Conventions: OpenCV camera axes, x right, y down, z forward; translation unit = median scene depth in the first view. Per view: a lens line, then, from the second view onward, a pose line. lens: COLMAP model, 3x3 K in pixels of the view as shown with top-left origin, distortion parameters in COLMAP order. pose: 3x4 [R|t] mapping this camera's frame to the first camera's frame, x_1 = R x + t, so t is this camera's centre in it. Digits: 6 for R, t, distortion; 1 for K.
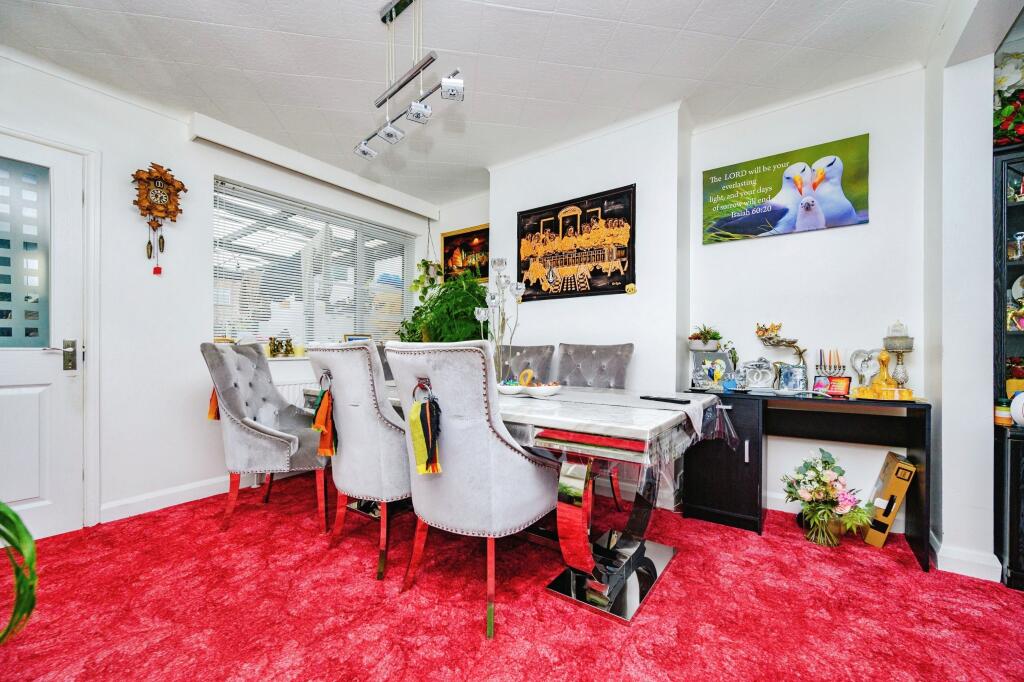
lens RADIAL K [[404.3, 0, 519.3], [0, 404.3, 347.3], [0, 0, 1]] dist [-0.000886, -0.000117]
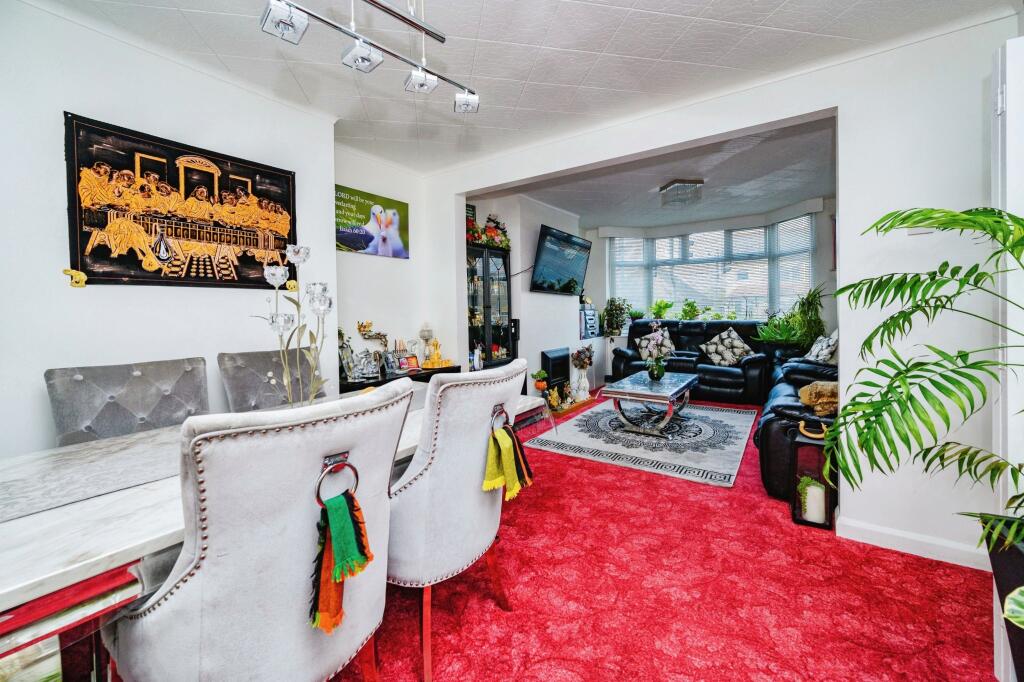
lens RADIAL K [[404.3, 0, 509.4], [0, 404.3, 320.2], [0, 0, 1]] dist [-0.000886, -0.000117]
pose [[0.000242, -0.019997, 0.999800, -0.601584], [0.016133, 0.999670, 0.019990, -0.072288], [-0.999870, 0.016125, 0.000564, 0.480827]]
